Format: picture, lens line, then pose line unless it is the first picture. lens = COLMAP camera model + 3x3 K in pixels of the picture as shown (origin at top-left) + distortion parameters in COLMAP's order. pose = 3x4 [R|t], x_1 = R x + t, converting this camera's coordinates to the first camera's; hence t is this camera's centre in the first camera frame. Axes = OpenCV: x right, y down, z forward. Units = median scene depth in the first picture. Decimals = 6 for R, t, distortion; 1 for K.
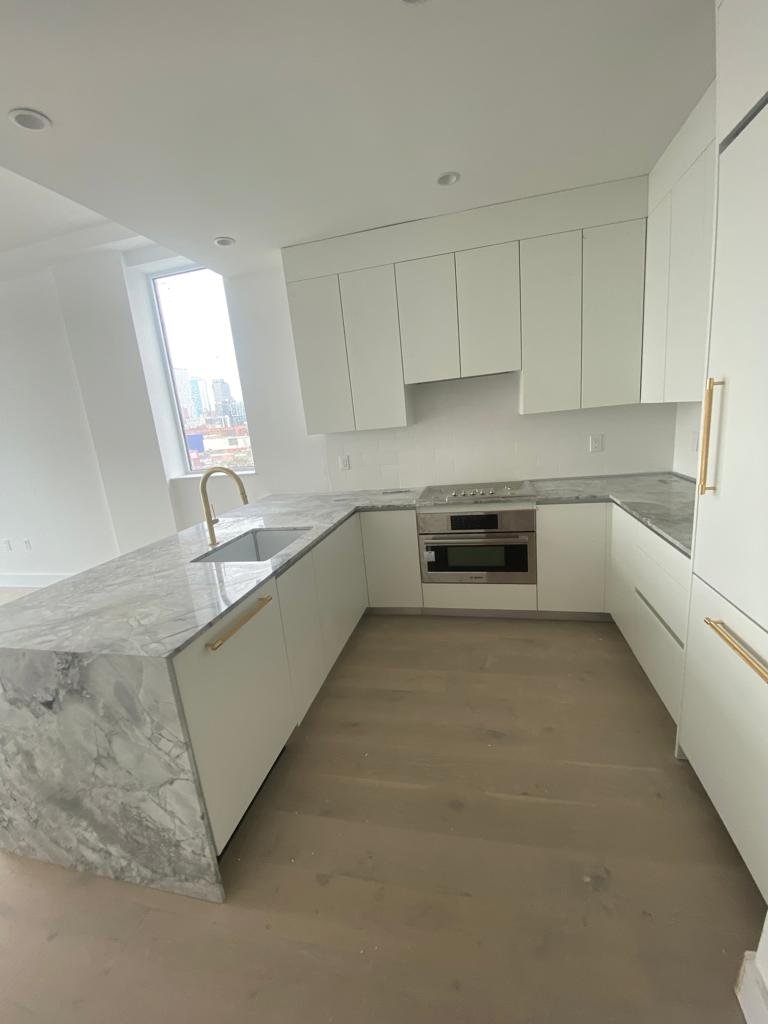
lens RADIAL K [[419.5, 0, 382.5], [0, 419.5, 509.8], [0, 0, 1]] dist [-0.004926, -0.003142]
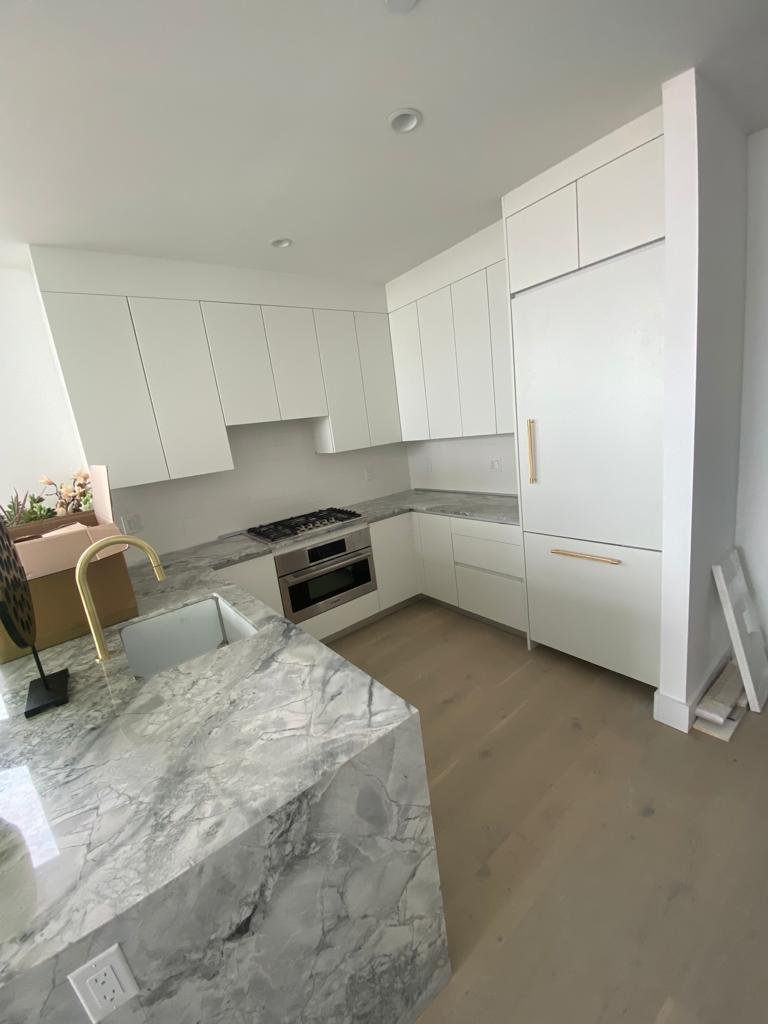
lens RADIAL K [[419.5, 0, 382.6], [0, 419.5, 512.8], [0, 0, 1]] dist [-0.004926, -0.003142]
pose [[0.633331, -0.151561, 0.758894, -1.002360], [0.235061, 0.971978, -0.002053, -0.060816], [-0.737318, 0.179687, 0.651211, 0.346101]]
